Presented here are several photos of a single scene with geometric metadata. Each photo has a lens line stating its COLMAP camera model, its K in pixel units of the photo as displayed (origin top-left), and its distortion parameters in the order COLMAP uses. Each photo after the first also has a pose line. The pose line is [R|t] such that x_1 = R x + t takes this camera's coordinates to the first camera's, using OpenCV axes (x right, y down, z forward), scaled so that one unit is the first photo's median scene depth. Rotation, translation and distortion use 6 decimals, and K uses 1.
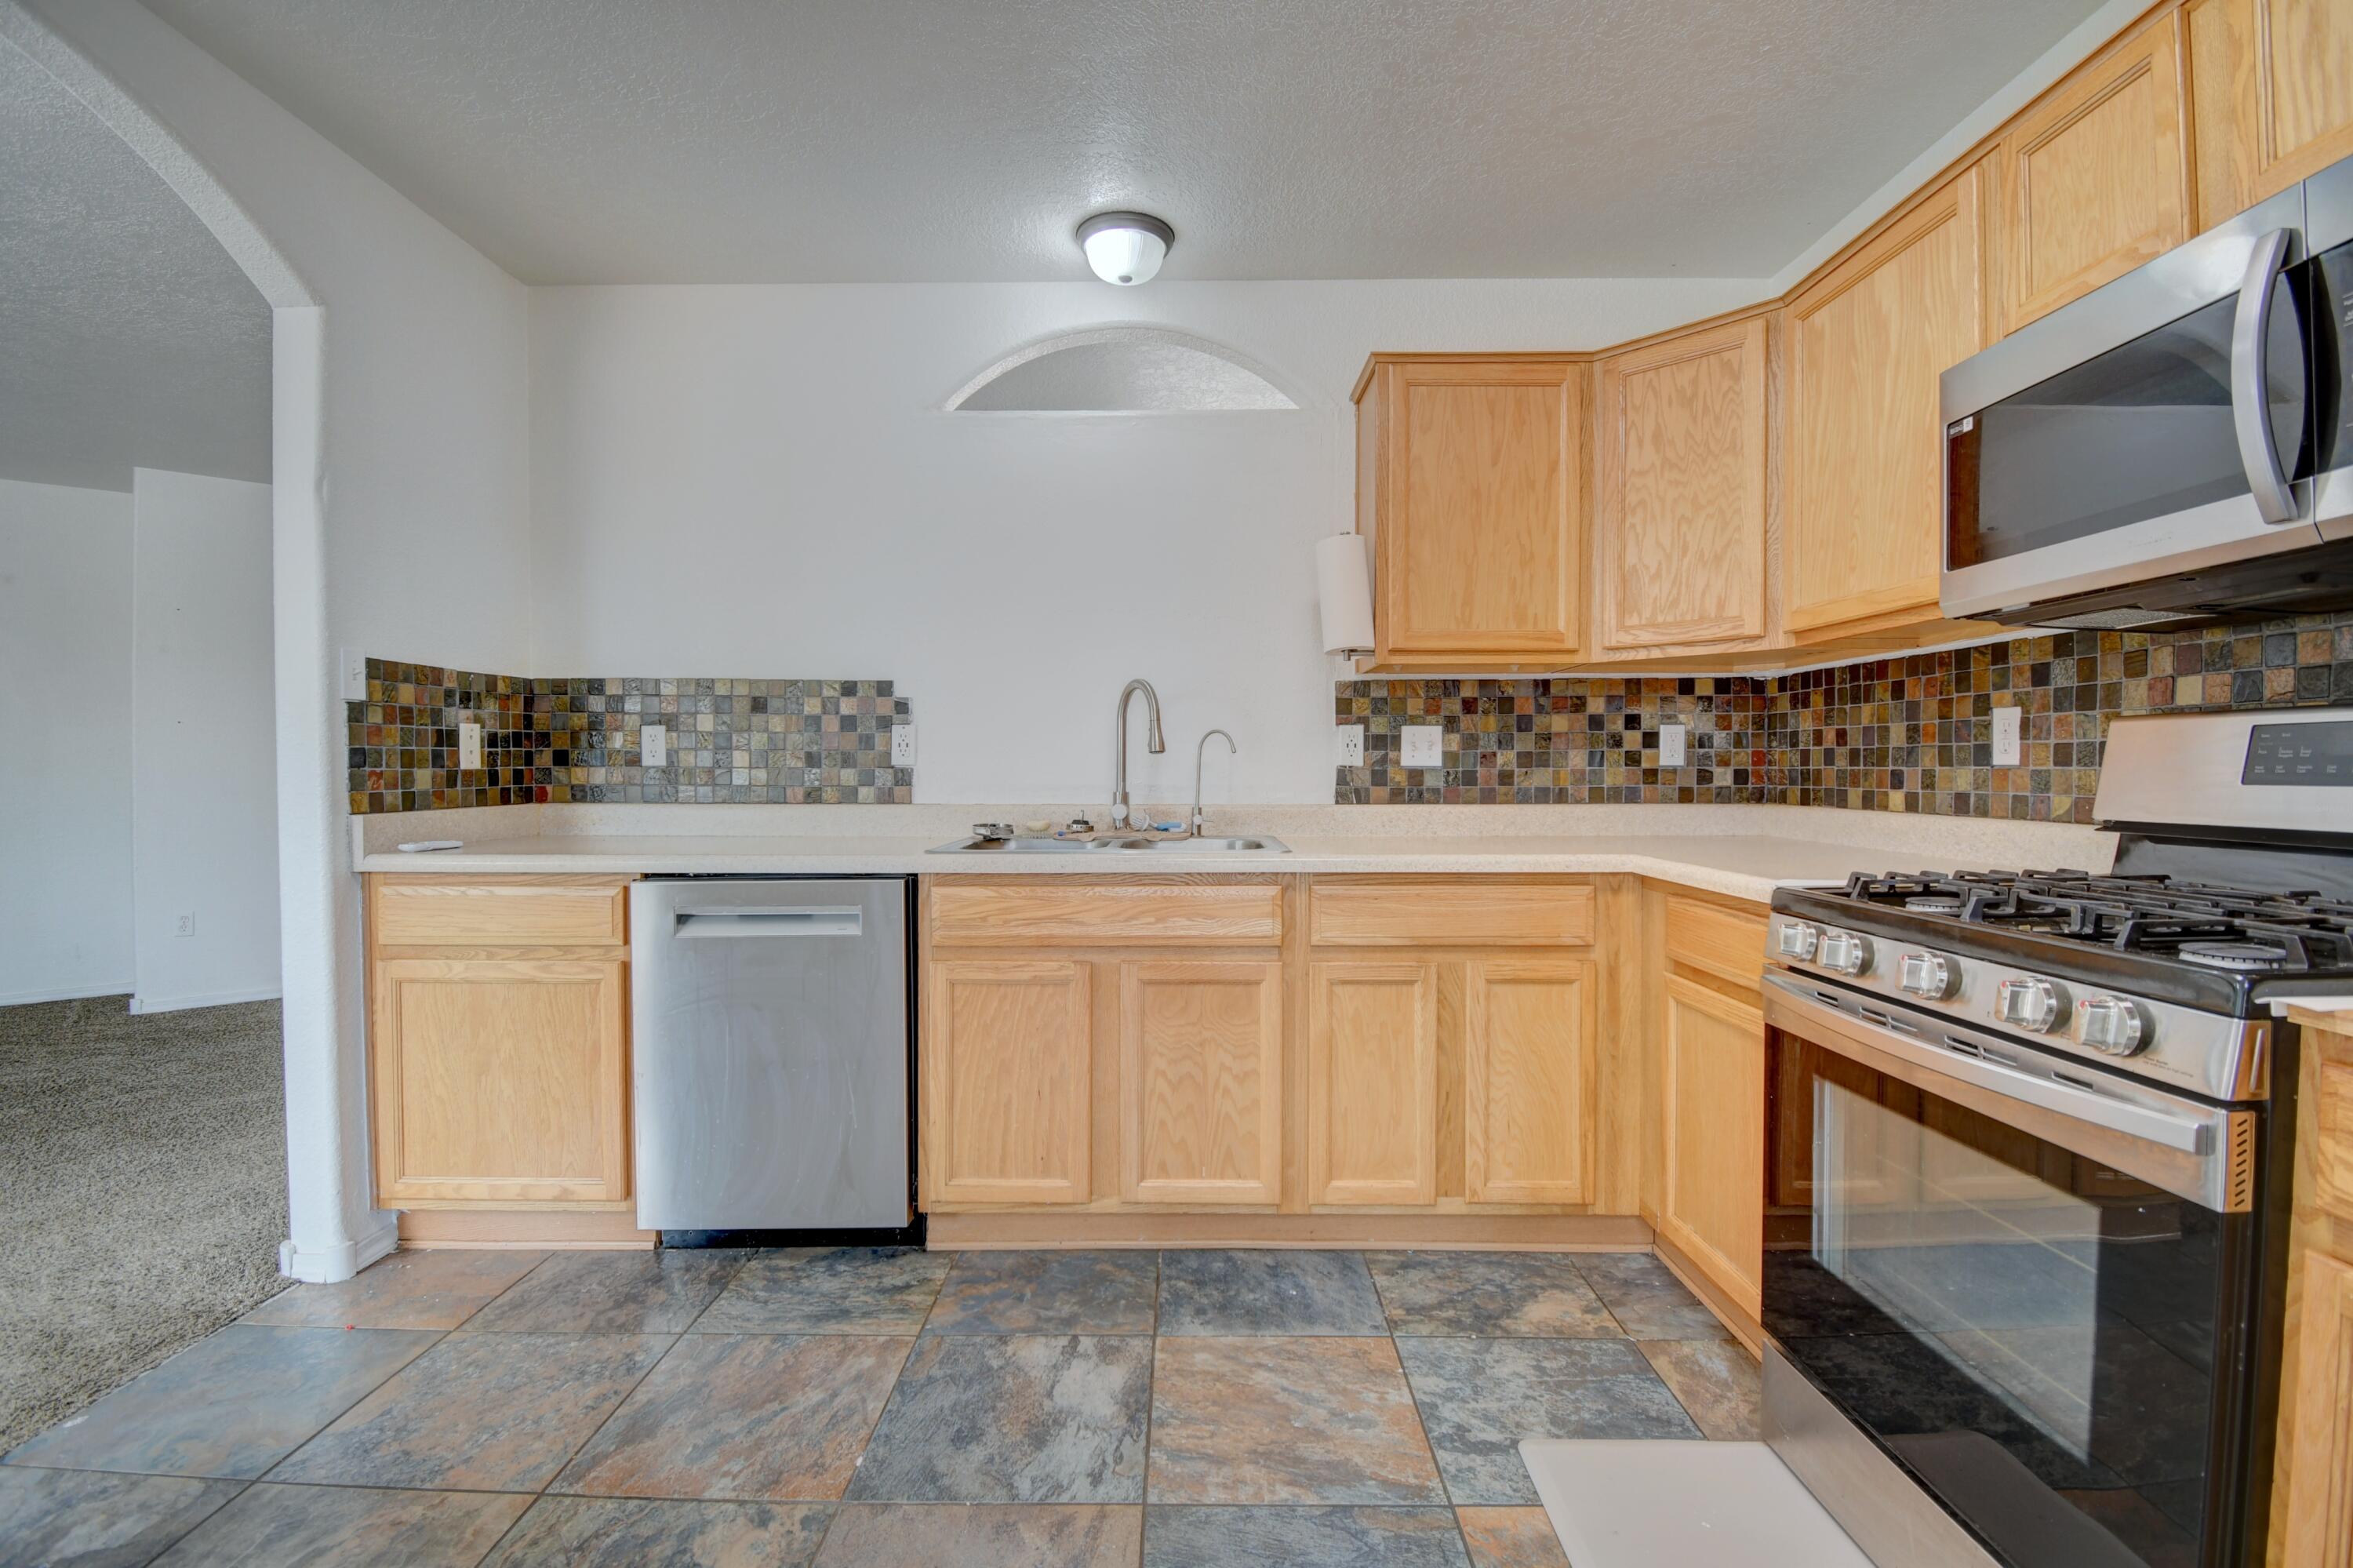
lens RADIAL K [[1033.0, 0, 1178.4], [0, 1033.0, 785.5], [0, 0, 1]] dist [-0.013950, -0.002774]
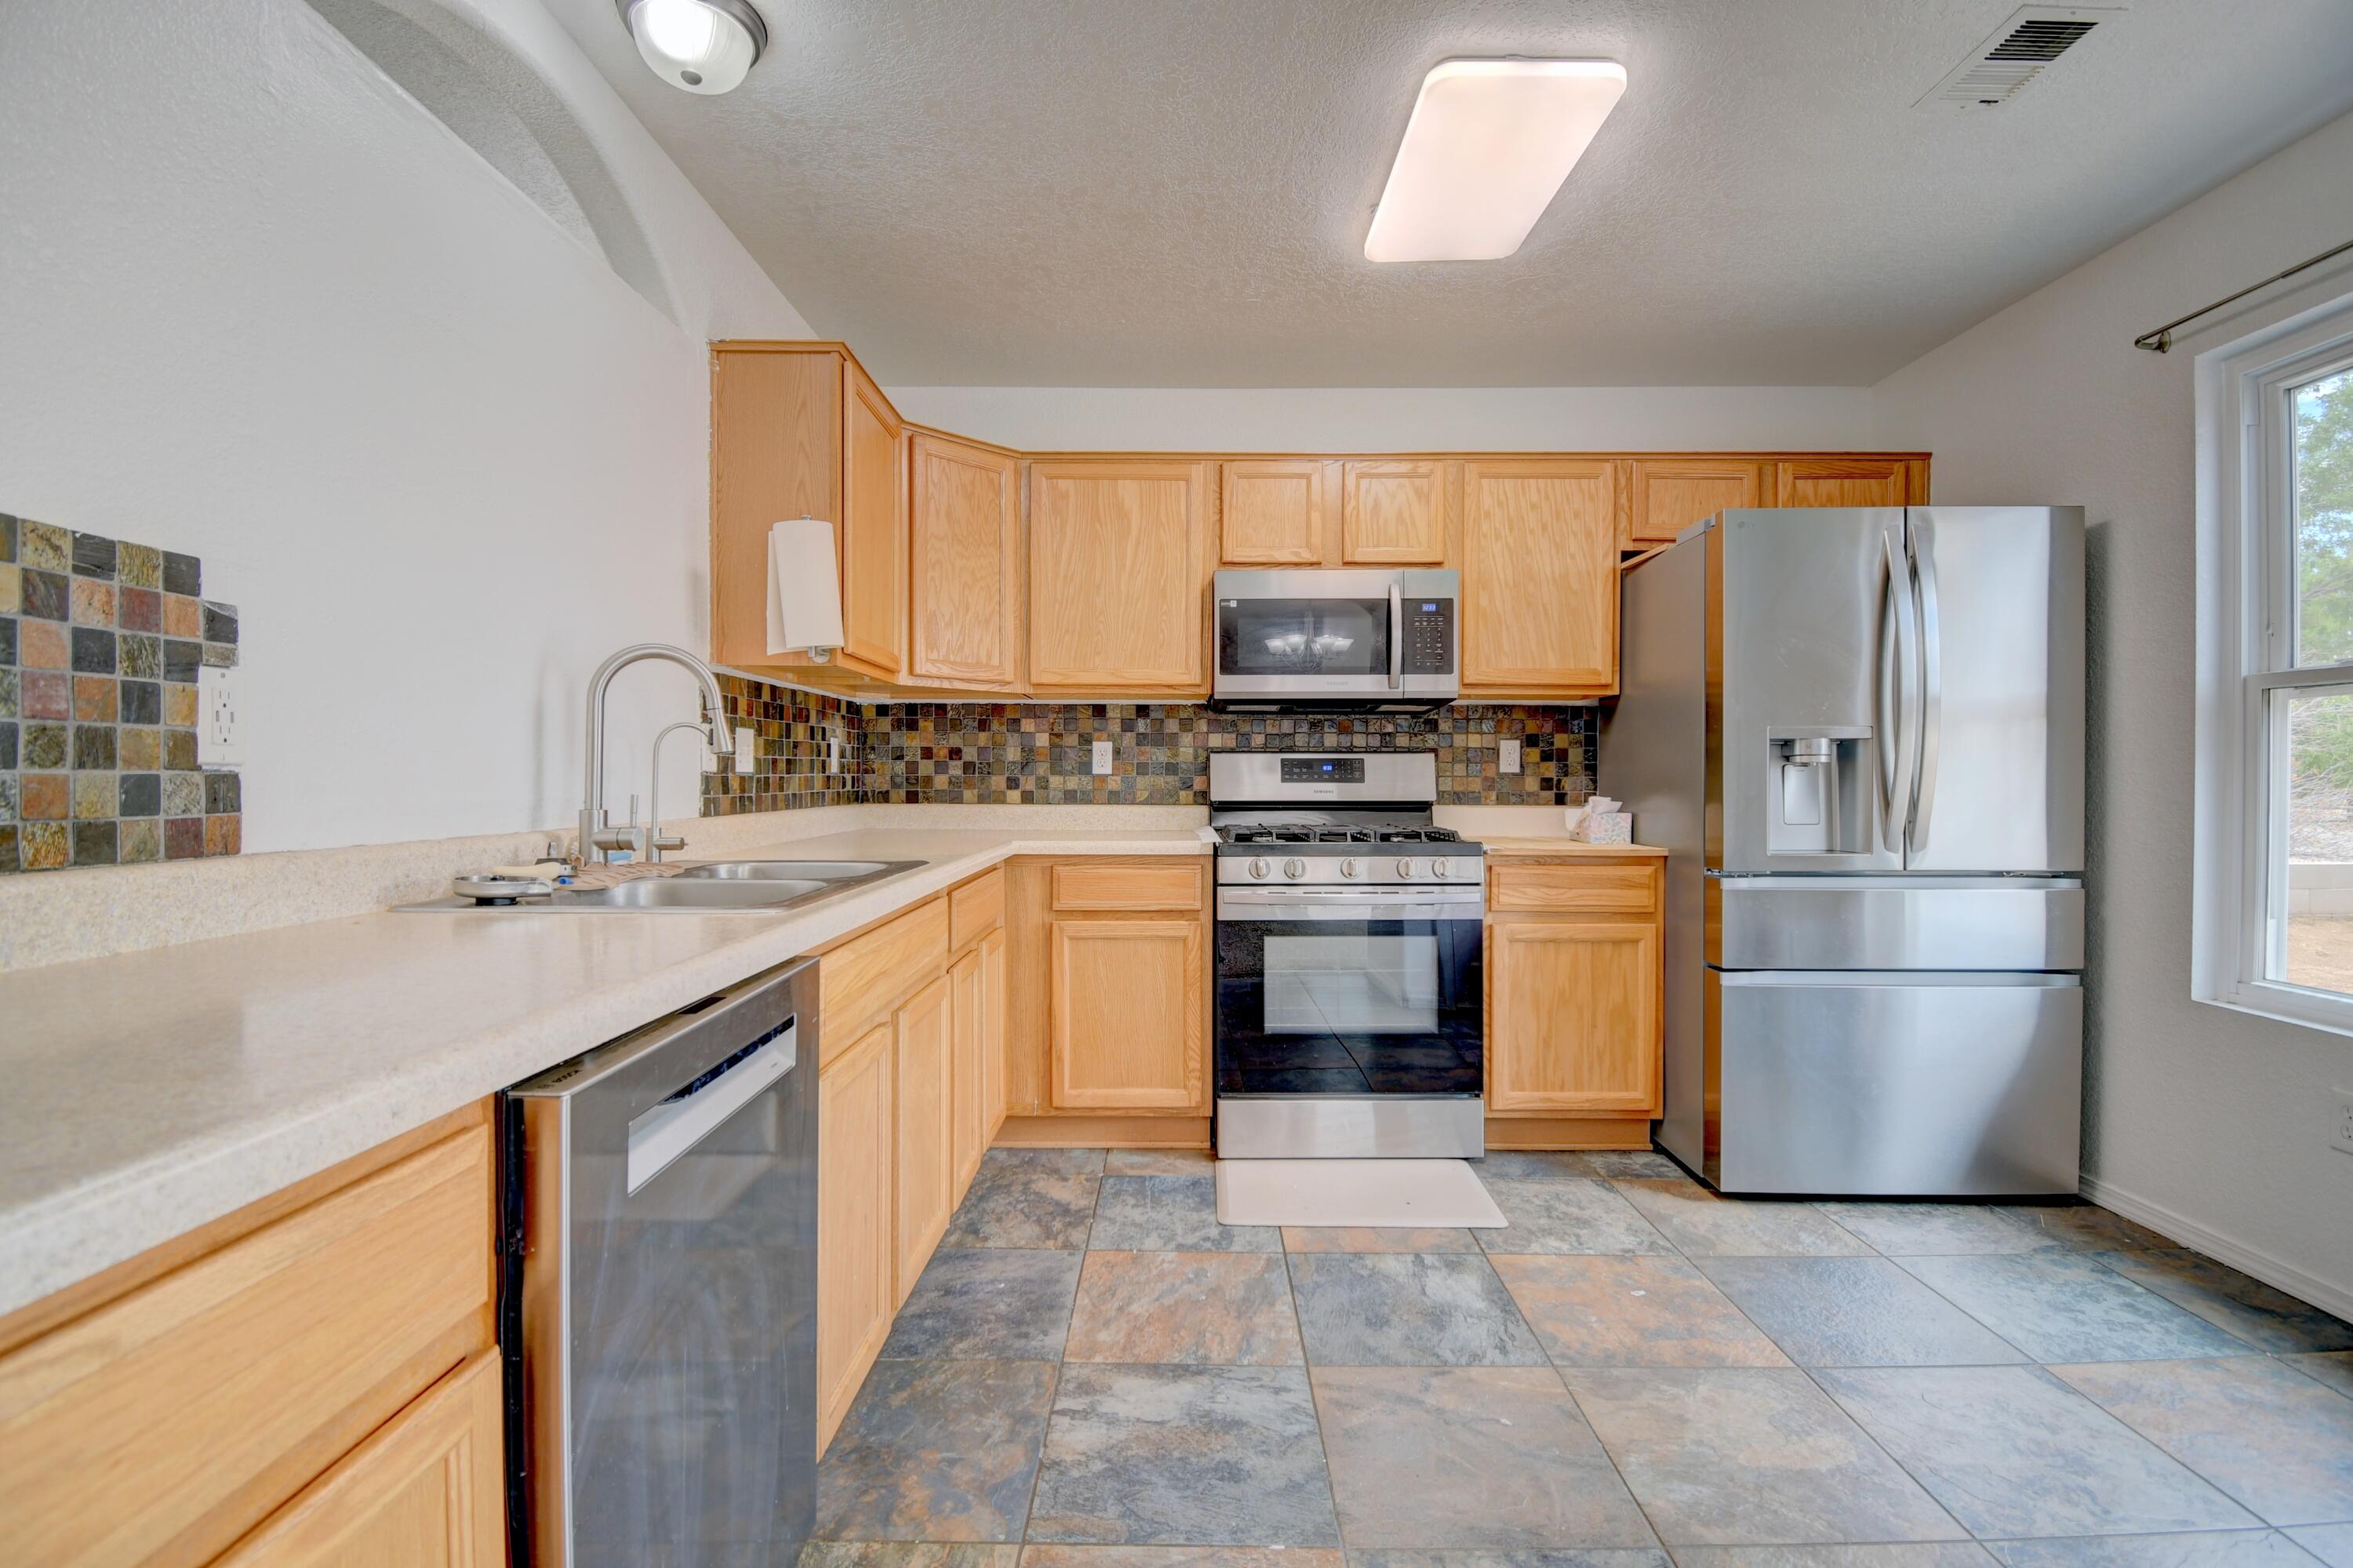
lens RADIAL K [[1033.0, 0, 1175.3], [0, 1033.0, 780.5], [0, 0, 1]] dist [-0.013950, -0.002774]
pose [[0.001600, -0.003463, 0.999993, -0.895557], [0.014349, 0.999891, 0.003440, -0.011974], [-0.999896, 0.014344, 0.001649, 0.801396]]
